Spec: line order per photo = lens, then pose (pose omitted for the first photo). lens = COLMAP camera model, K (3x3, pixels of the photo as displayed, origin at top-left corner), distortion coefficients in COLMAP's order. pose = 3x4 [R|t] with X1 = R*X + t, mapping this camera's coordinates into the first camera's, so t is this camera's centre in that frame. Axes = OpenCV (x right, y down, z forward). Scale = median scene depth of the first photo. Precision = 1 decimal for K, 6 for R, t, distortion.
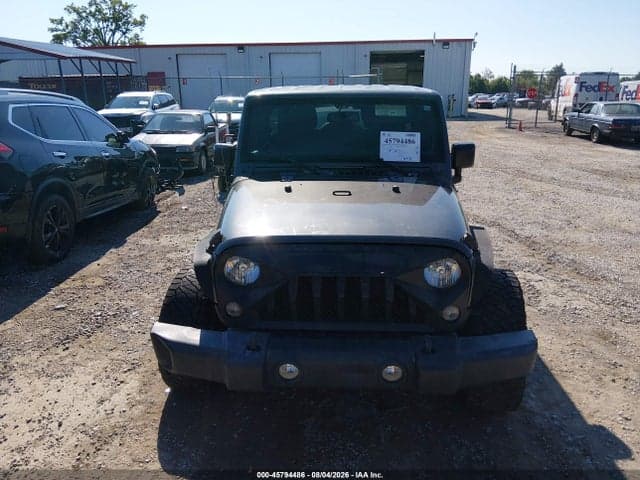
lens RADIAL K [[496.9, 0, 323.2], [0, 496.9, 233.2], [0, 0, 1]] dist [0.077704, -0.140235]
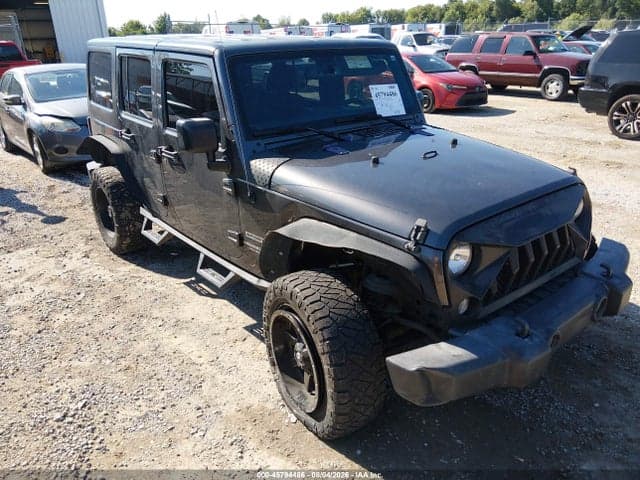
lens RADIAL K [[494.6, 0, 318.3], [0, 494.6, 239.9], [0, 0, 1]] dist [0.072936, -0.127047]
pose [[0.753001, -0.260204, 0.604387, -0.283309], [0.198102, 0.965525, 0.168871, -0.049267], [-0.627492, -0.007430, 0.778588, 0.163427]]
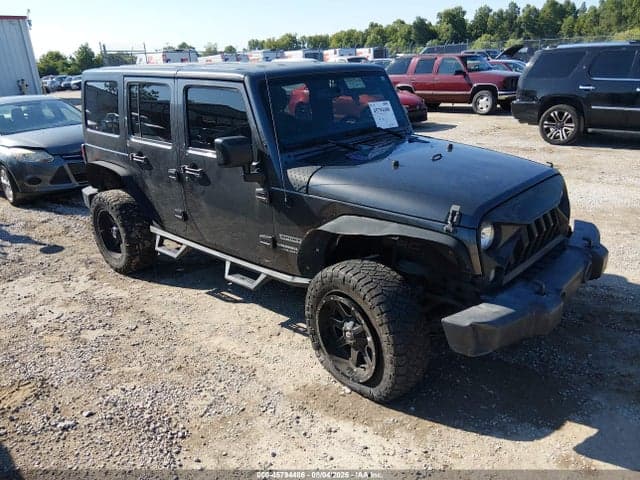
lens RADIAL K [[493.4, 0, 318.8], [0, 493.4, 241.0], [0, 0, 1]] dist [0.087204, -0.137068]
pose [[0.652581, -0.284044, 0.702465, -0.375122], [0.248232, 0.956060, 0.155982, -0.055136], [-0.715904, 0.072584, 0.694415, 0.175609]]
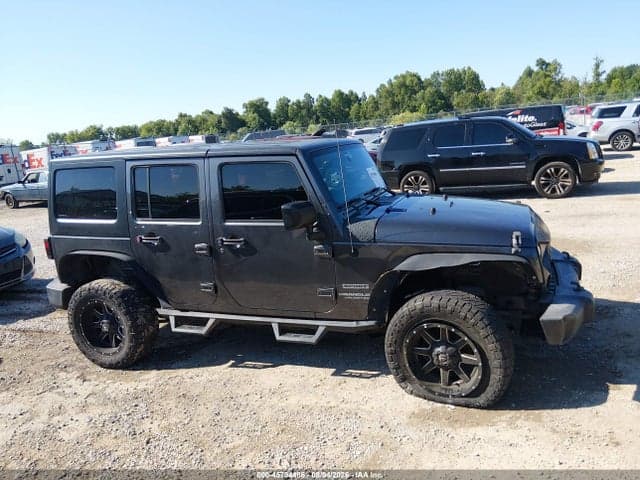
lens RADIAL K [[493.4, 0, 318.8], [0, 493.4, 241.0], [0, 0, 1]] dist [0.087204, -0.137068]
pose [[0.332463, -0.227333, 0.915308, -0.526299], [0.341391, 0.933707, 0.107900, -0.100530], [-0.879159, 0.276605, 0.388033, 0.326640]]
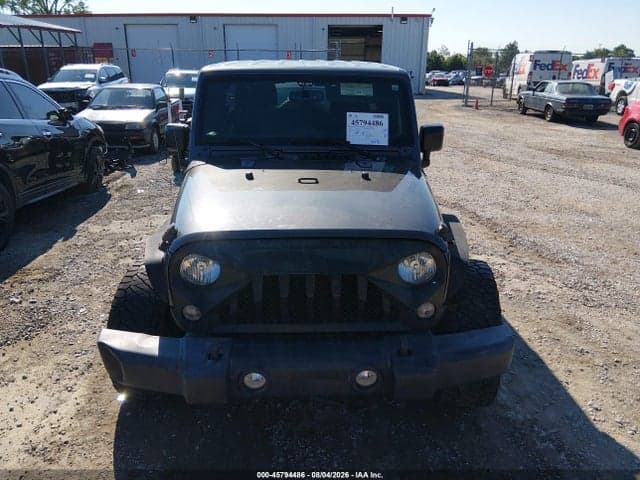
lens RADIAL K [[494.6, 0, 318.3], [0, 494.6, 239.9], [0, 0, 1]] dist [0.072936, -0.127047]
pose [[0.997158, -0.011336, 0.074481, -0.005129], [0.006898, 0.998200, 0.059579, -0.009965], [-0.075023, -0.058896, 0.995441, 0.029346]]
